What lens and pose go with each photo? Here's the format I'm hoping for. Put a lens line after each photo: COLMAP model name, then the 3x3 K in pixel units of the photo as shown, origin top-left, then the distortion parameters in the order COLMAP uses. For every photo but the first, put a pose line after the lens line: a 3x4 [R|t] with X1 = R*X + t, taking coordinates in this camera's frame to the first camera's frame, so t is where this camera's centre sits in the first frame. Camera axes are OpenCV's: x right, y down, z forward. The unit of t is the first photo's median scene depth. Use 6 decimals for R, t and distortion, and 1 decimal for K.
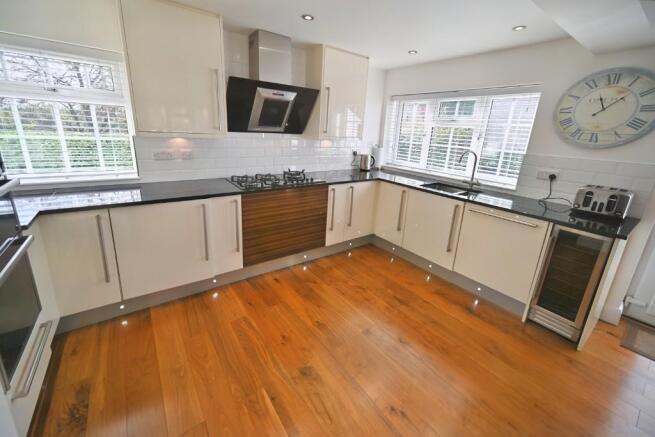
lens RADIAL K [[264.8, 0, 320.0], [0, 264.8, 216.6], [0, 0, 1]] dist [0.000267, 0.000168]
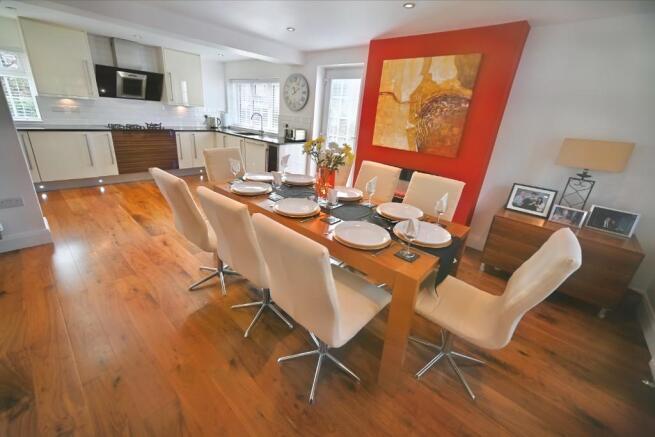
lens RADIAL K [[261.3, 0, 327.5], [0, 261.3, 218.5], [0, 0, 1]] dist [0.000127, 0.000054]
pose [[0.971963, -0.064122, 0.226221, 0.610069], [0.046300, 0.995454, 0.083229, 0.372374], [-0.230530, -0.070421, 0.970514, -0.986561]]
